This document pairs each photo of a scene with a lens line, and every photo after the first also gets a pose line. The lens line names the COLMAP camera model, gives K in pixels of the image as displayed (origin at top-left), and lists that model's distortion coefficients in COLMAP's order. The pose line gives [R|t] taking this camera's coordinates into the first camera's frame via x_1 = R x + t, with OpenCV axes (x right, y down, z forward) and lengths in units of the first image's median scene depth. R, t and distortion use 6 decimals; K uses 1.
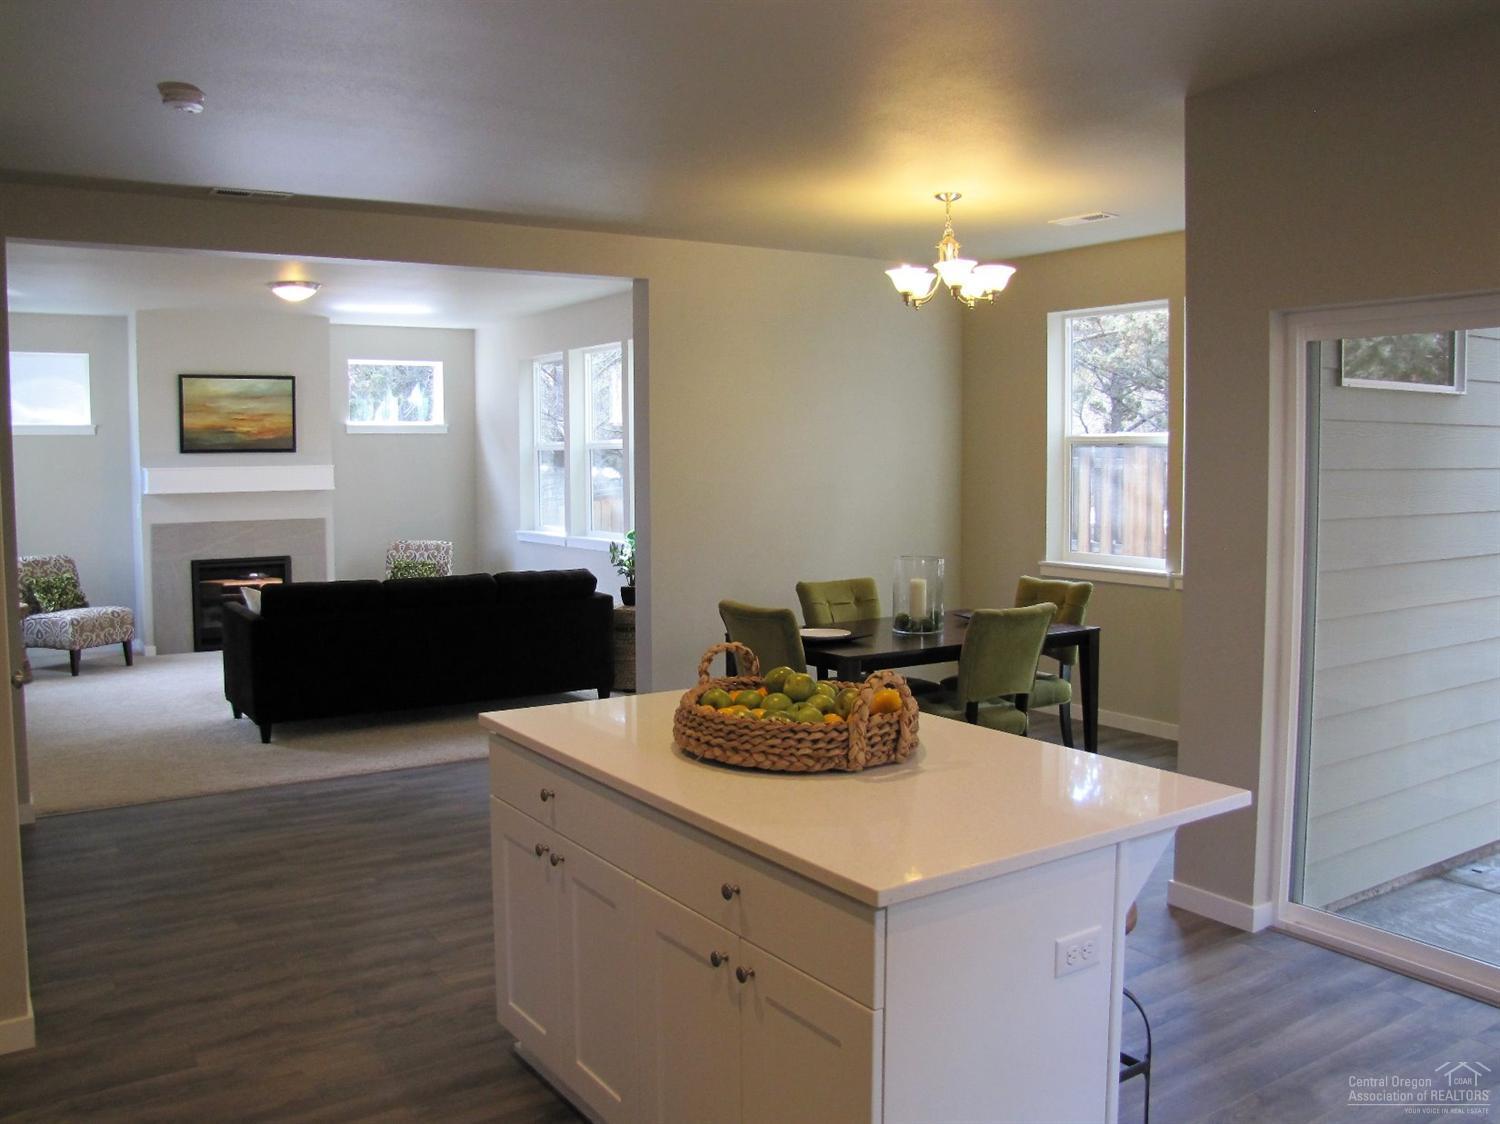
lens RADIAL K [[1268.4, 0, 713.8], [0, 1268.4, 545.0], [0, 0, 1]] dist [-0.169687, 0.153617]
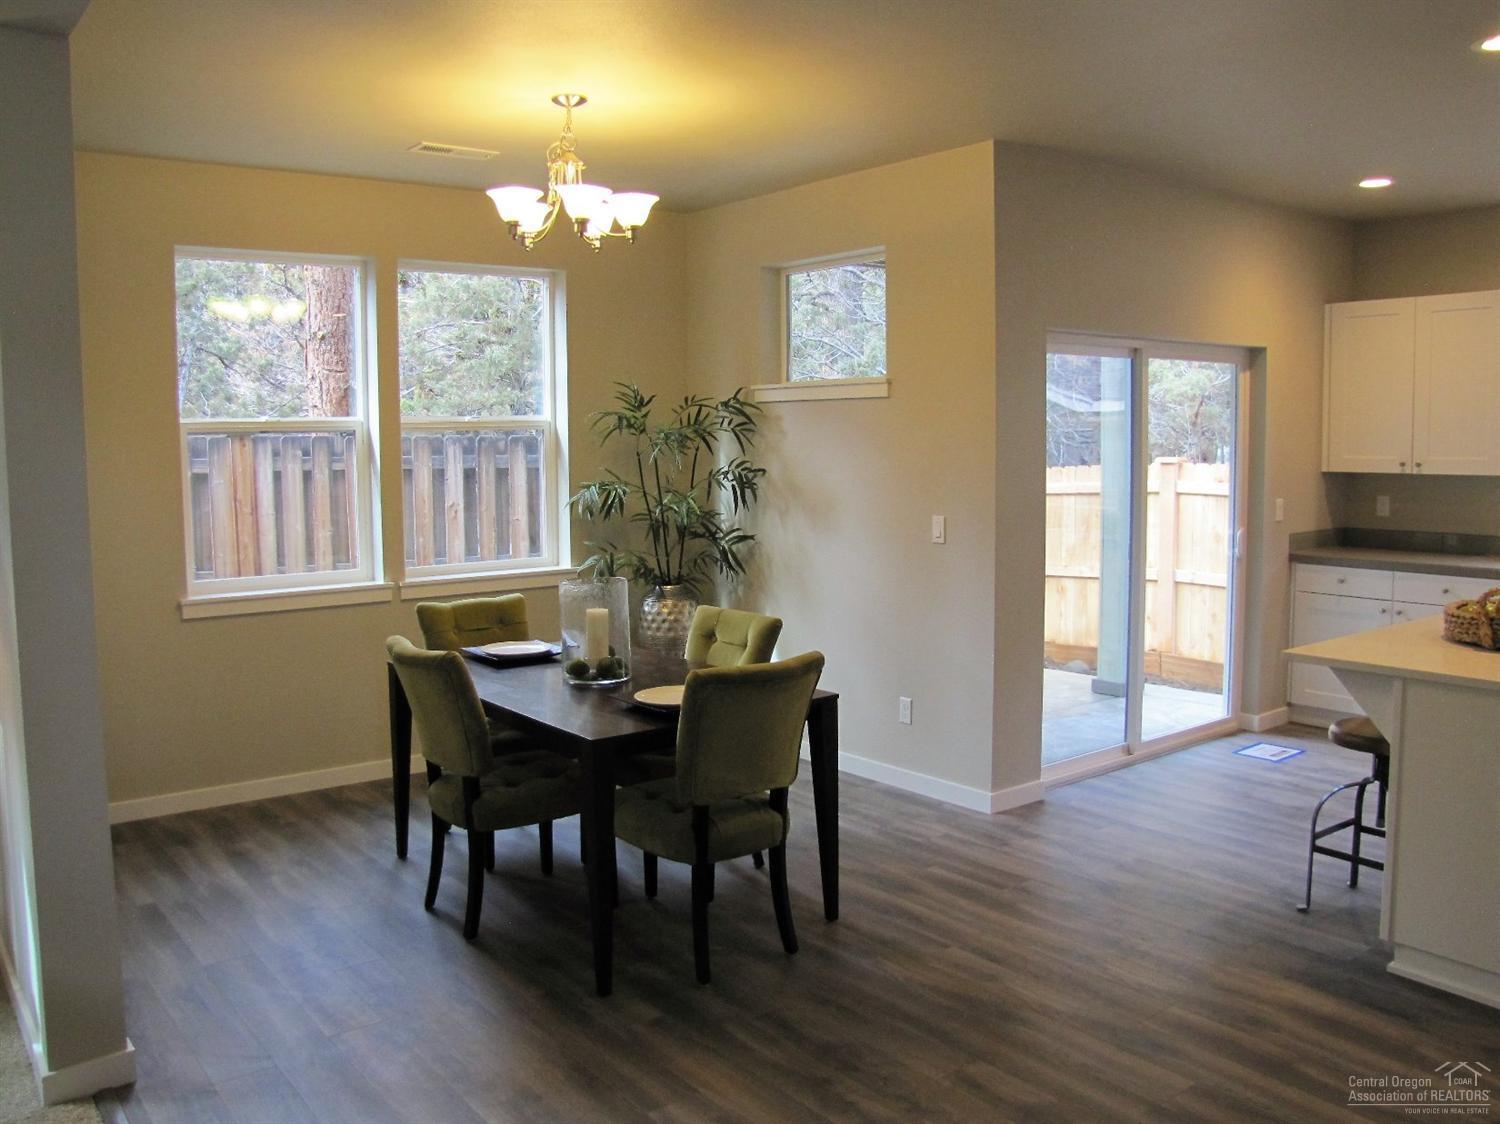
lens RADIAL K [[1254.7, 0, 749.8], [0, 1254.7, 553.7], [0, 0, 1]] dist [-0.171431, 0.142754]
pose [[-0.091156, -0.092587, 0.991523, -0.354666], [0.079287, 0.991833, 0.099905, -0.045034], [-0.992675, 0.087722, -0.083071, 0.594833]]
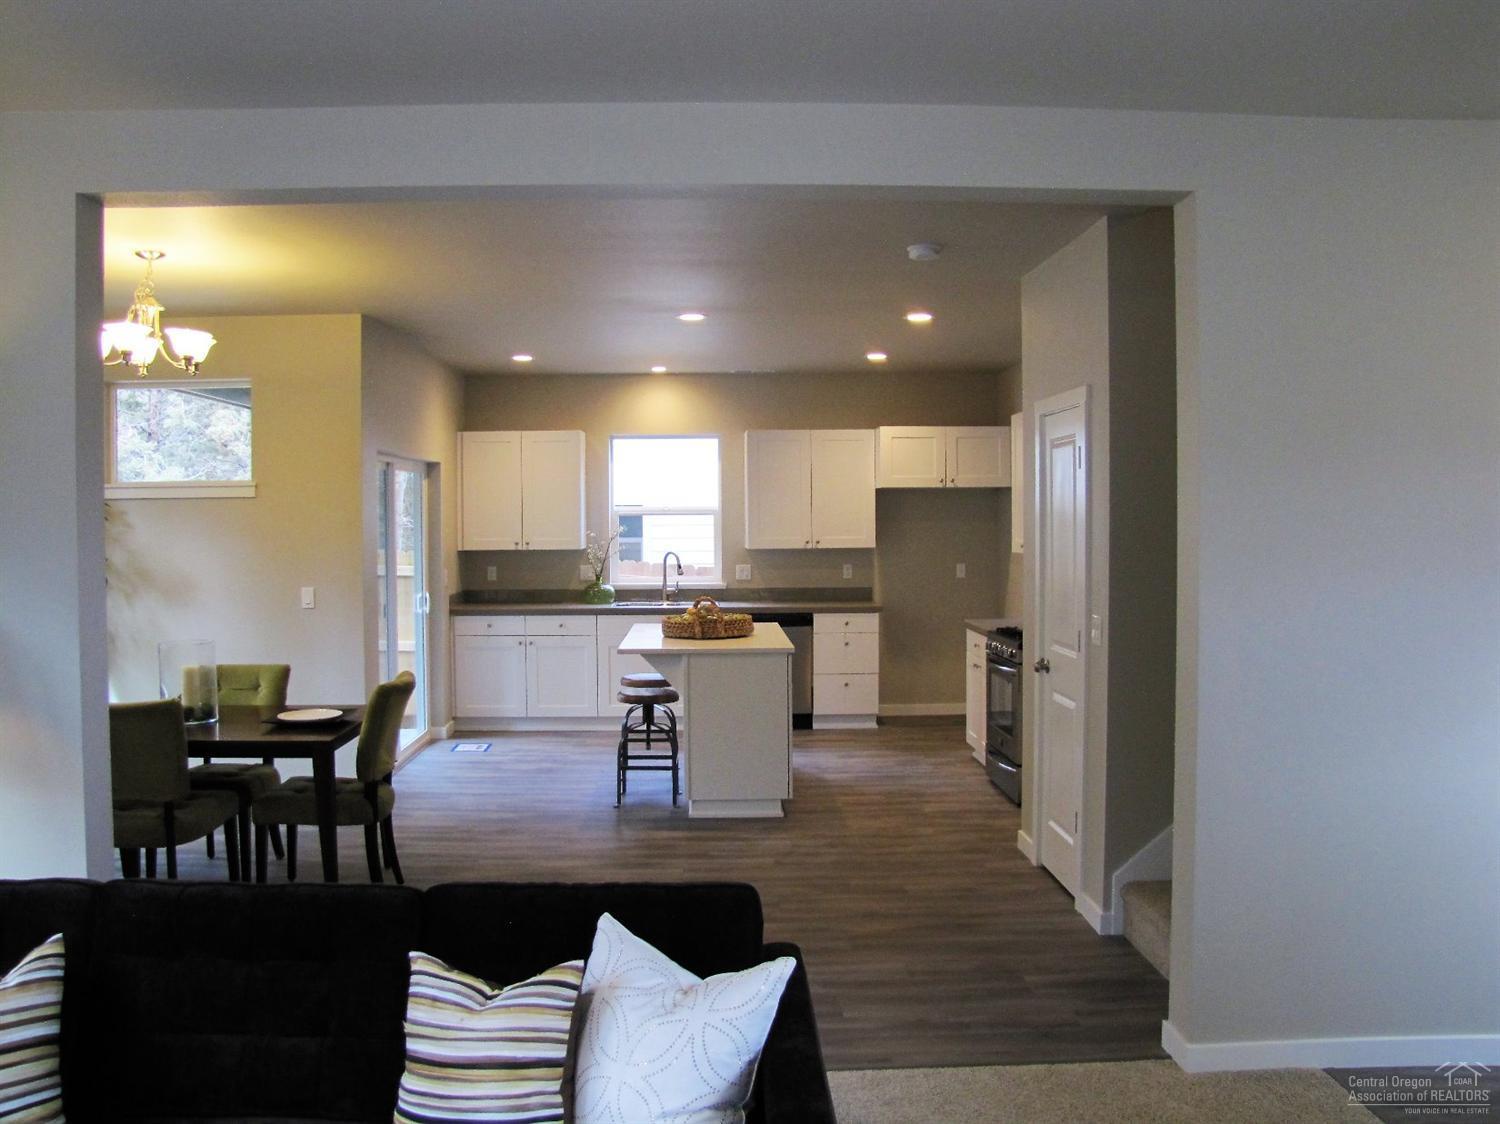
lens RADIAL K [[1258.1, 0, 750.0], [0, 1258.1, 562.0], [0, 0, 1]] dist [-0.194165, 0.175663]
pose [[-0.861957, -0.009242, 0.506897, -0.398917], [0.044659, 0.994563, 0.094076, -0.070949], [-0.505010, 0.103727, -0.856858, 0.952438]]
